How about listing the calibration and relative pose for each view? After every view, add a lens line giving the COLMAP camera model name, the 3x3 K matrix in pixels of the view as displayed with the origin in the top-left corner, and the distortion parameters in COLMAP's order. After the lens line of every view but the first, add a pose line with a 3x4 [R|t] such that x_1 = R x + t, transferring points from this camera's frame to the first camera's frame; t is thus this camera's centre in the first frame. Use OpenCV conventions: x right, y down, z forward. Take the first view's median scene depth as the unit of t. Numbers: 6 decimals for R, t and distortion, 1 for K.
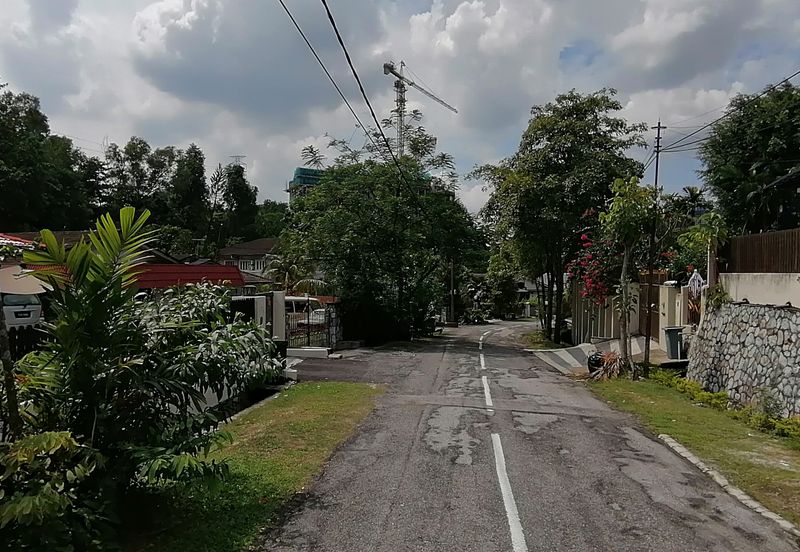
lens RADIAL K [[576.3, 0, 411.6], [0, 576.3, 281.8], [0, 0, 1]] dist [0.046085, -0.069056]
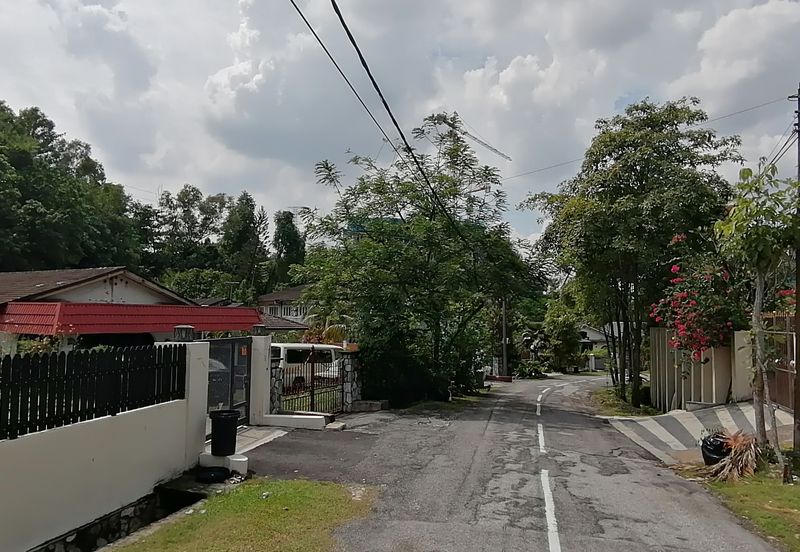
lens RADIAL K [[576.3, 0, 411.0], [0, 576.3, 275.8], [0, 0, 1]] dist [0.046085, -0.069056]
pose [[0.995373, -0.002180, -0.096057, 0.023773], [-0.006927, 0.995512, -0.094378, 0.005513], [0.095832, 0.094607, 0.990891, 0.189640]]
